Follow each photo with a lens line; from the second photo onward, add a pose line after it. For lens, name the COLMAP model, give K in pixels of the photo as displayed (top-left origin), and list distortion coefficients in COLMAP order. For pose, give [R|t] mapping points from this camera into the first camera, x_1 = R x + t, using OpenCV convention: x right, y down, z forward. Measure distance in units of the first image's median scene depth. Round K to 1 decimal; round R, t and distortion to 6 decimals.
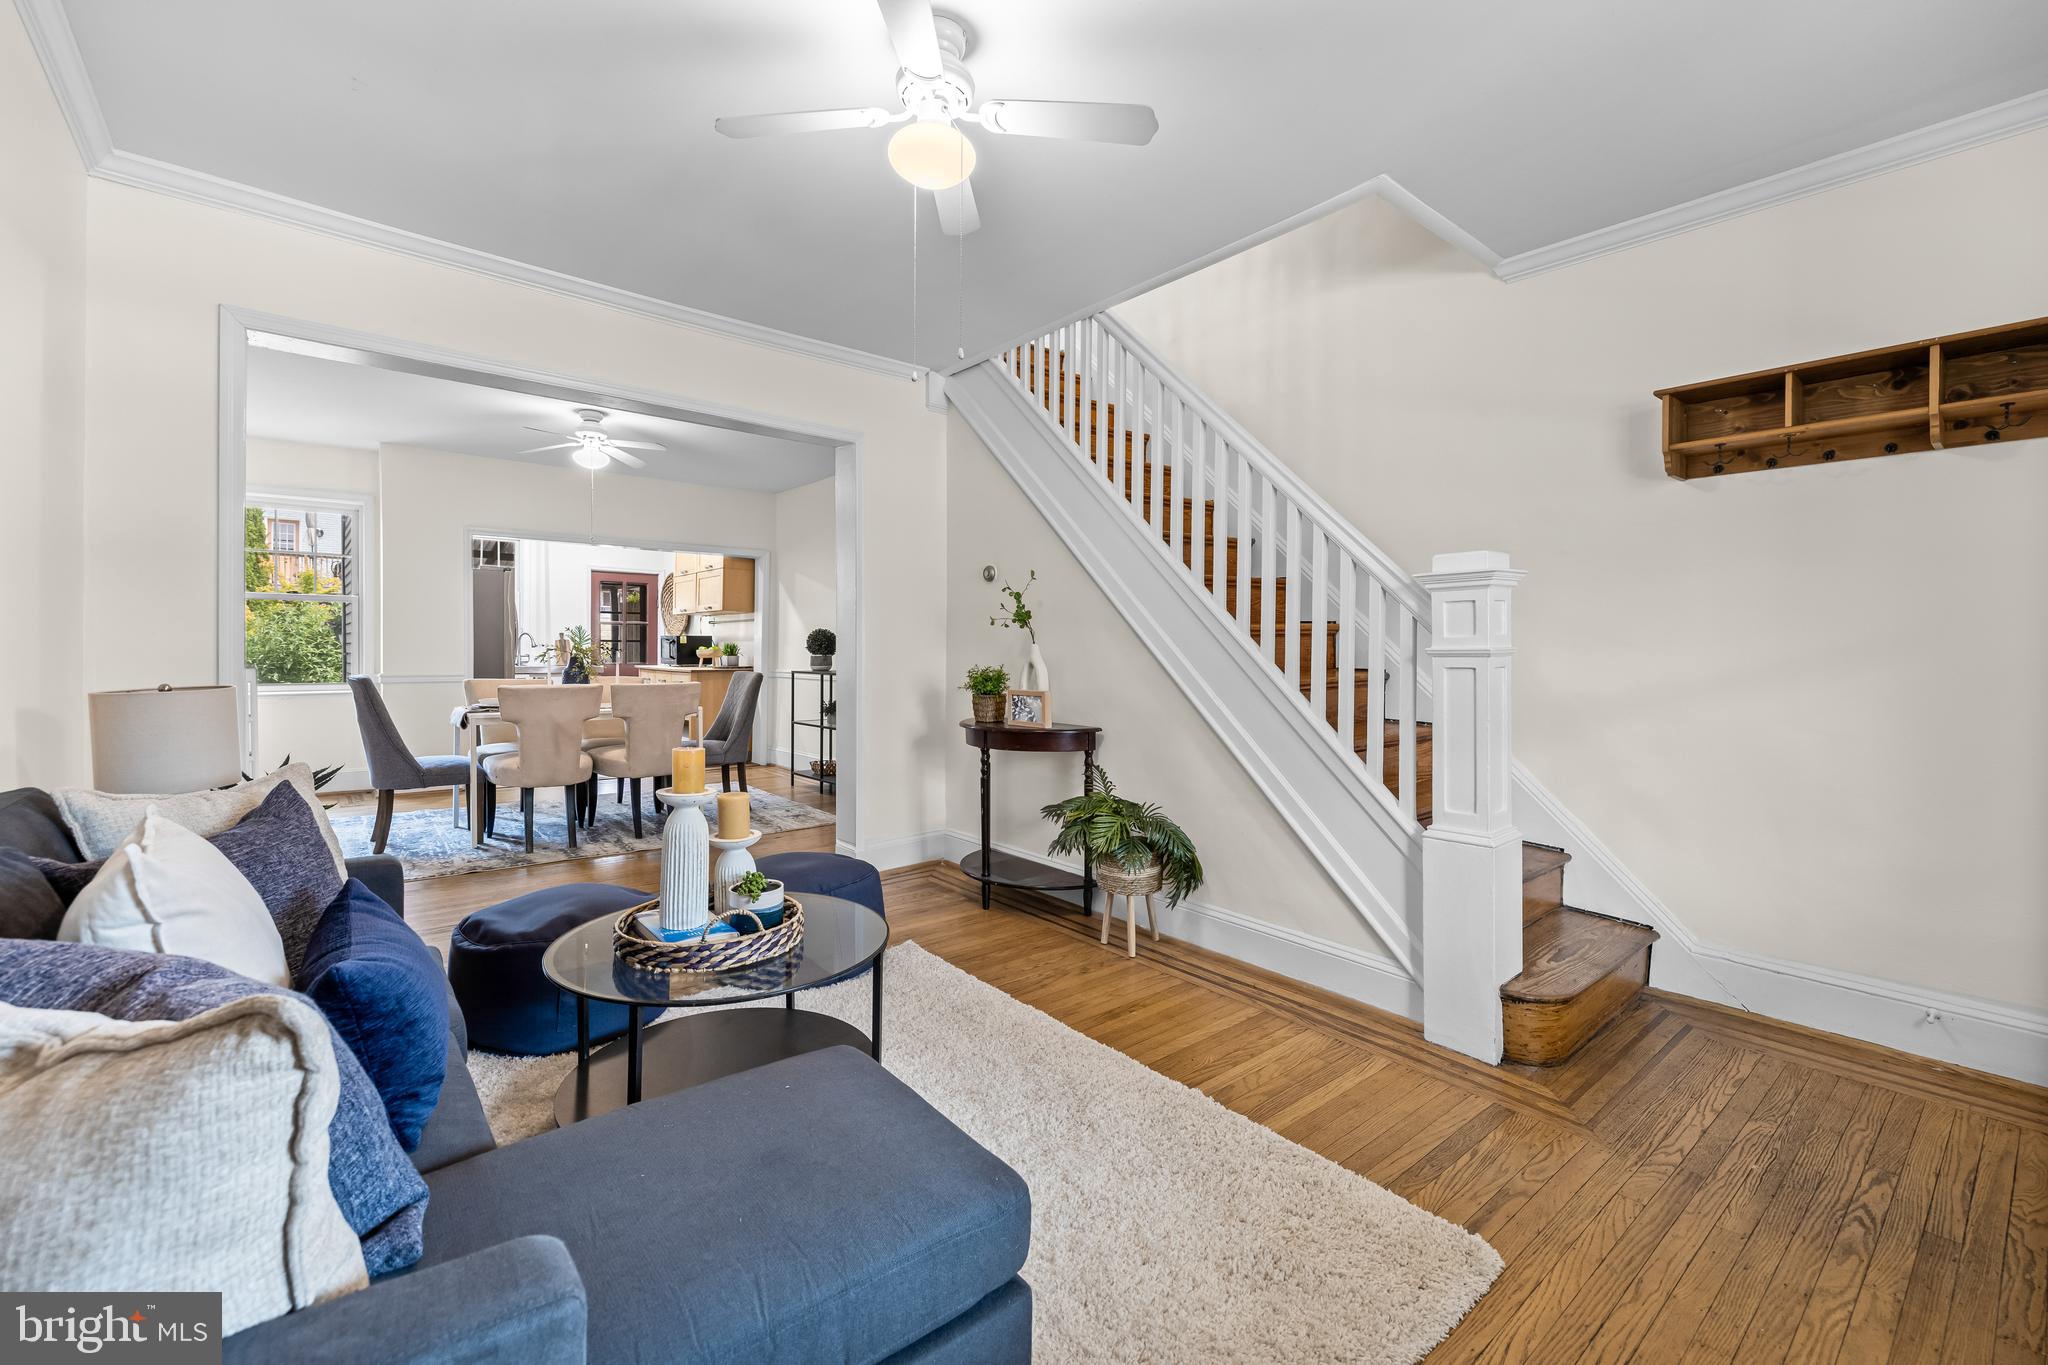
lens RADIAL K [[862.5, 0, 1027.8], [0, 862.5, 666.8], [0, 0, 1]] dist [0.003061, 0.000907]
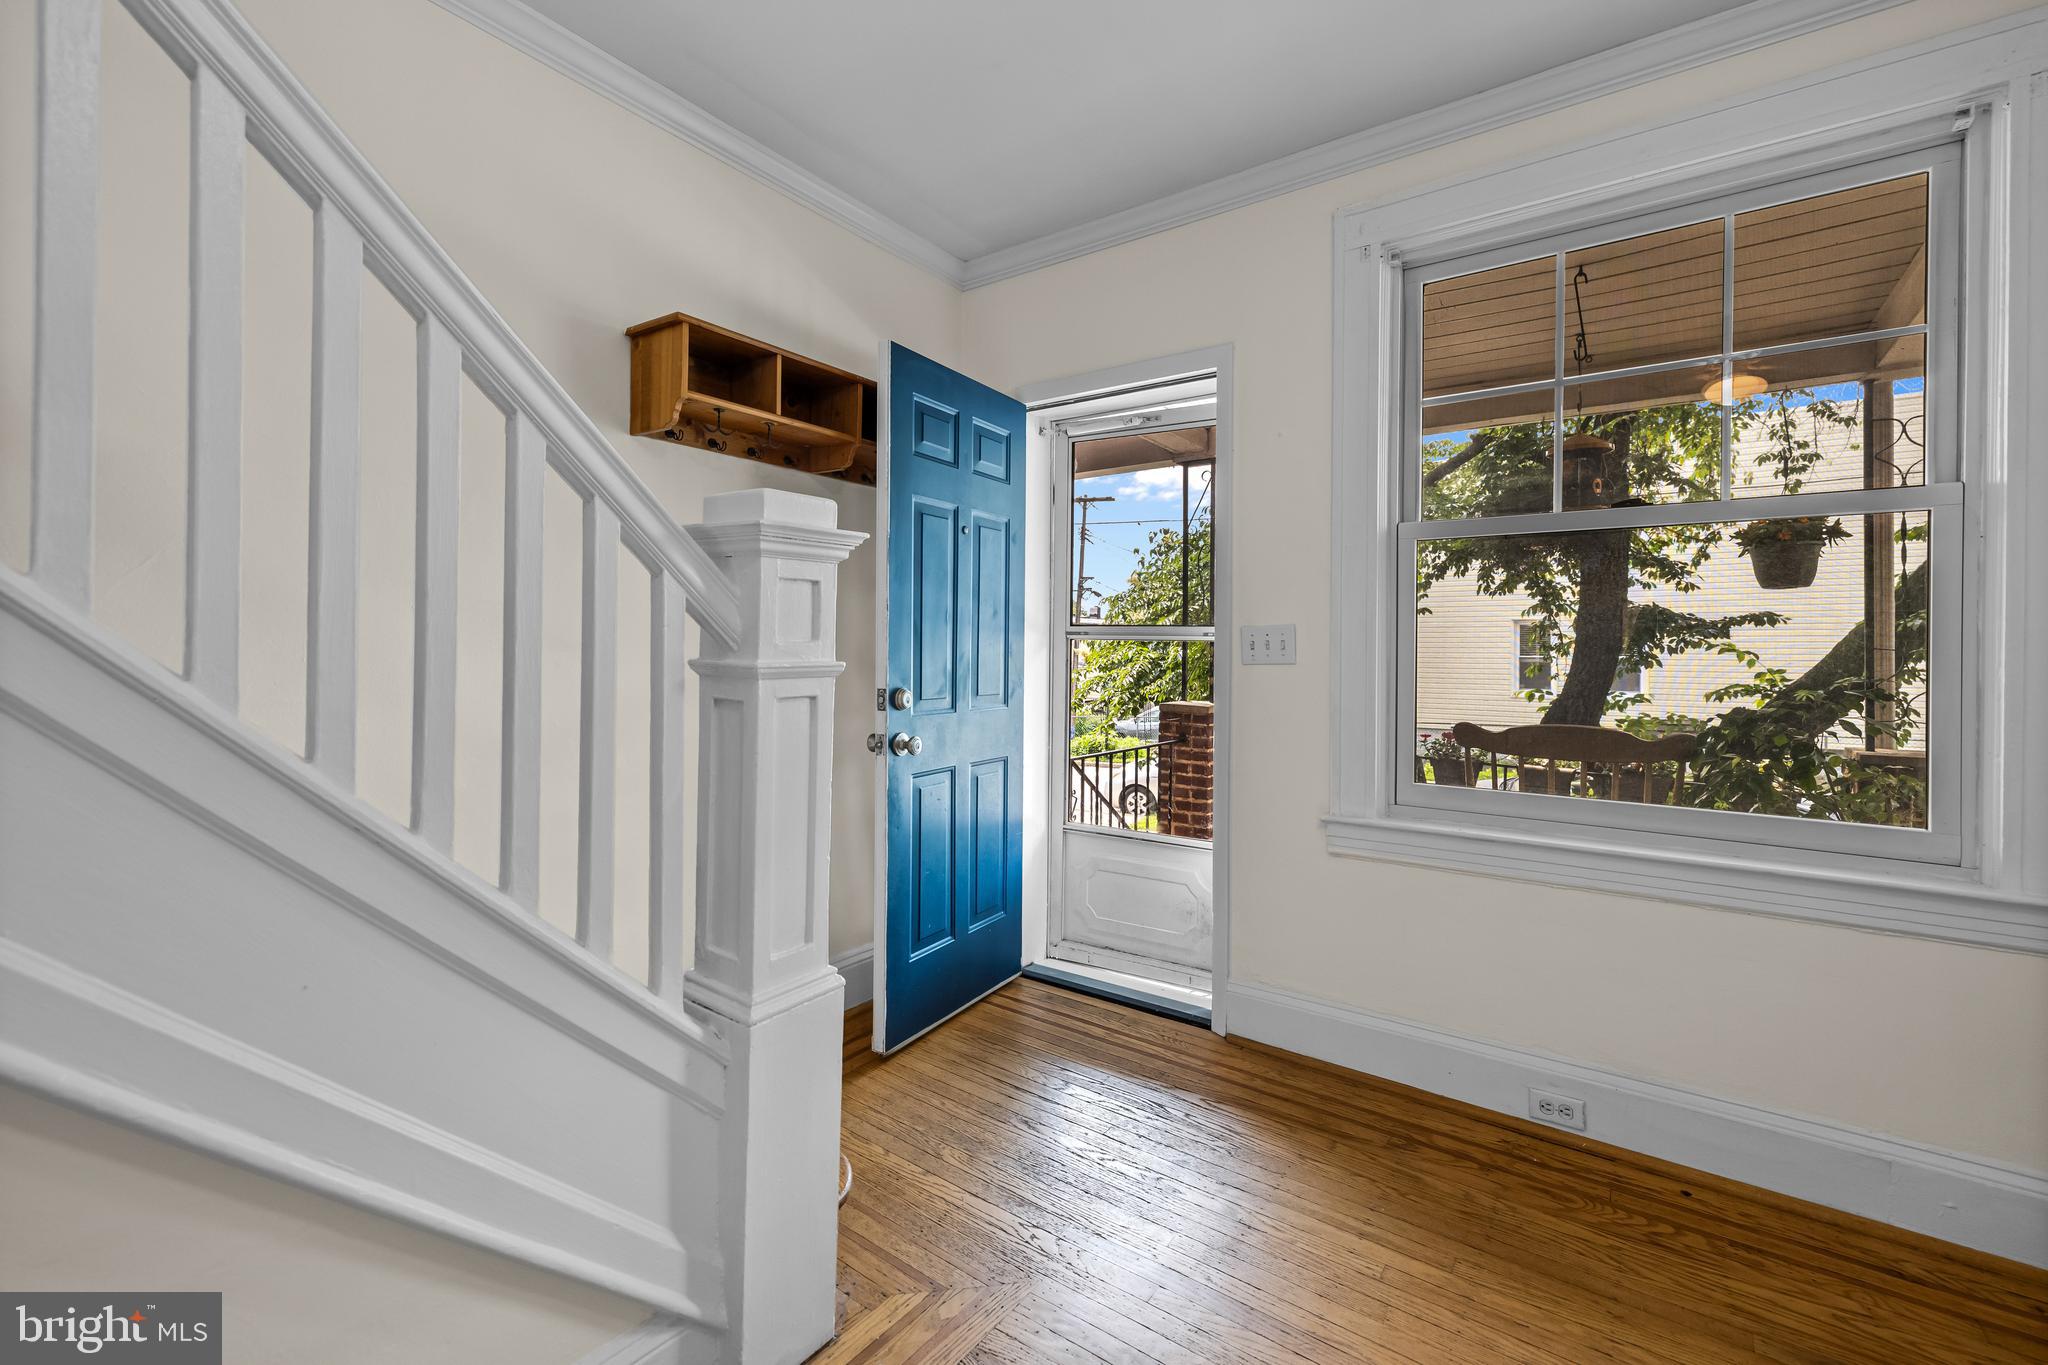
lens RADIAL K [[870.2, 0, 1006.6], [0, 870.2, 646.7], [0, 0, 1]] dist [0.001011, 0.000208]
pose [[-0.245353, -0.006570, 0.969412, -0.088328], [0.007713, 0.999932, 0.008729, -0.035934], [-0.969403, 0.009619, -0.245286, 0.995432]]
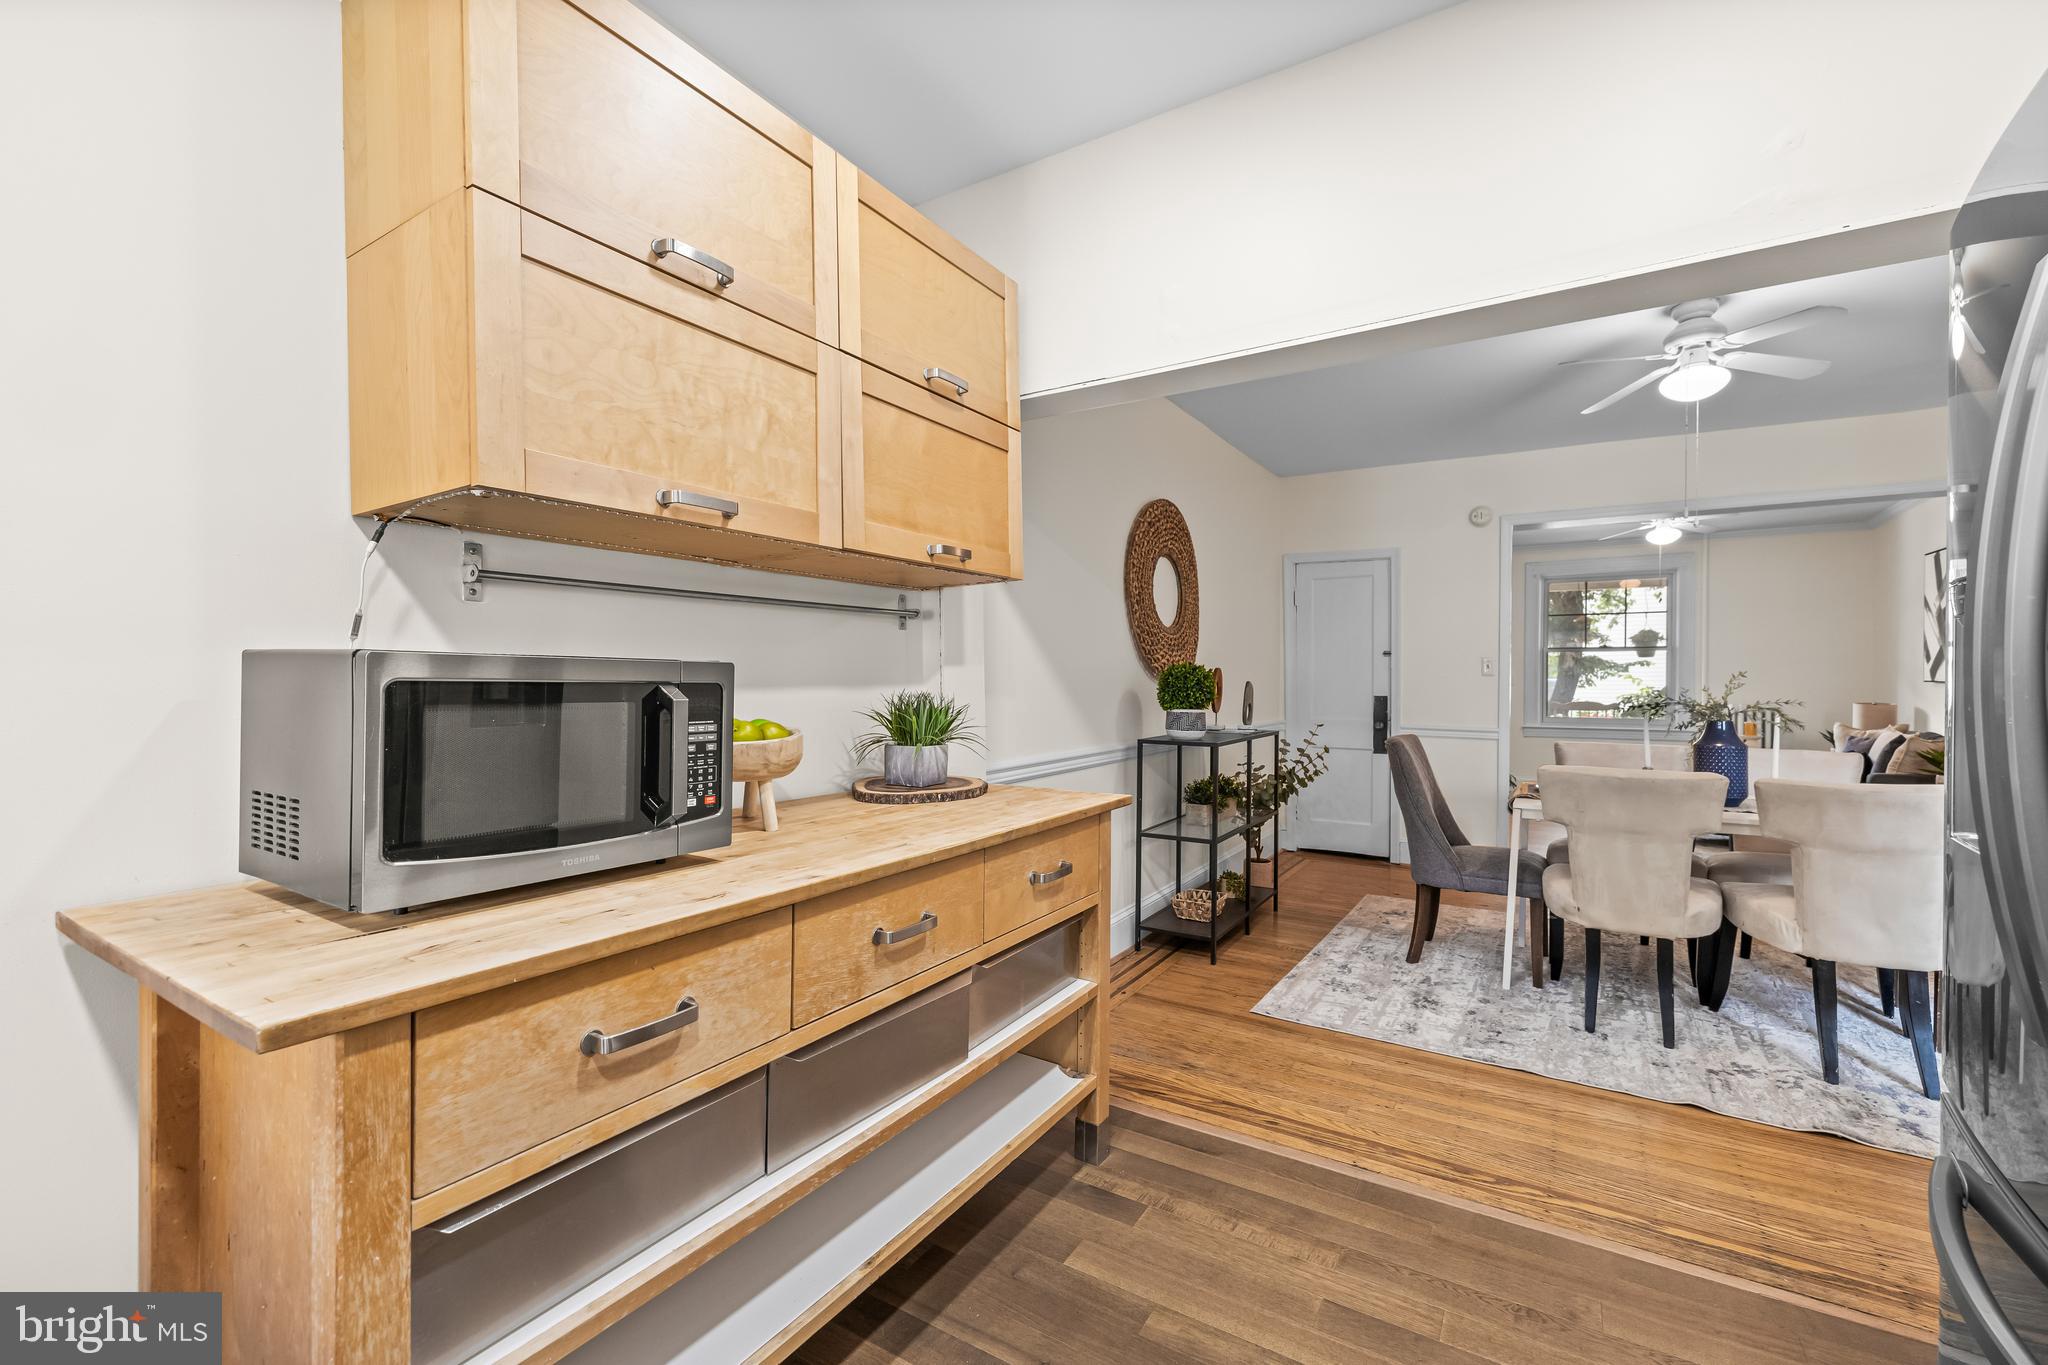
lens RADIAL K [[873.4, 0, 1001.3], [0, 873.4, 686.7], [0, 0, 1]] dist [0.002261, 0.000213]
pose [[-0.310453, -0.017107, 0.950435, -1.999369], [0.016145, 0.999599, 0.023265, -0.117799], [-0.950452, 0.022568, -0.310052, 3.584803]]
